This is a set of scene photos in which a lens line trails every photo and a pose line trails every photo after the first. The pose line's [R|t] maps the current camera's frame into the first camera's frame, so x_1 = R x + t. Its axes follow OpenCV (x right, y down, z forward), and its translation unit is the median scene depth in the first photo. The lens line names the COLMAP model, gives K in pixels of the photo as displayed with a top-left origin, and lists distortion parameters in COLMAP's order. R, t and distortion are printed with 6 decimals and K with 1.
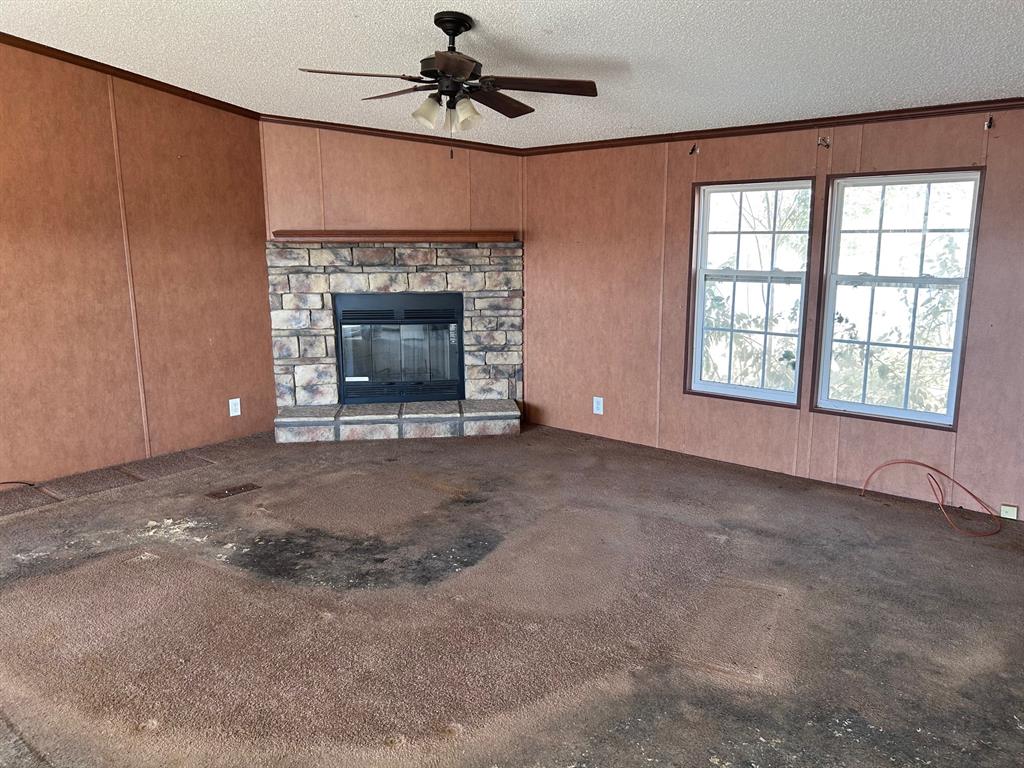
lens RADIAL K [[746.0, 0, 512.0], [0, 746.0, 384.0], [0, 0, 1]] dist [0.074371, -0.094887]
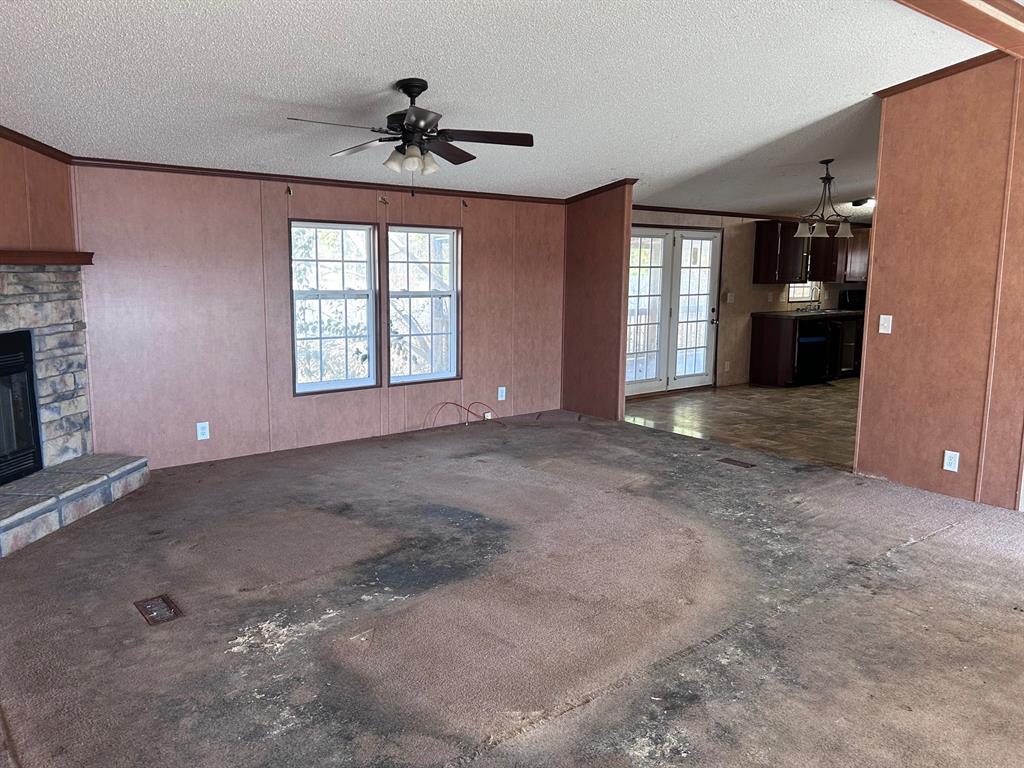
lens RADIAL K [[746.0, 0, 512.0], [0, 746.0, 384.0], [0, 0, 1]] dist [0.074371, -0.094887]
pose [[0.194836, -0.144525, 0.970130, -0.885261], [0.178959, 0.977720, 0.109714, -0.078817], [-0.964372, 0.152237, 0.216359, 0.445431]]
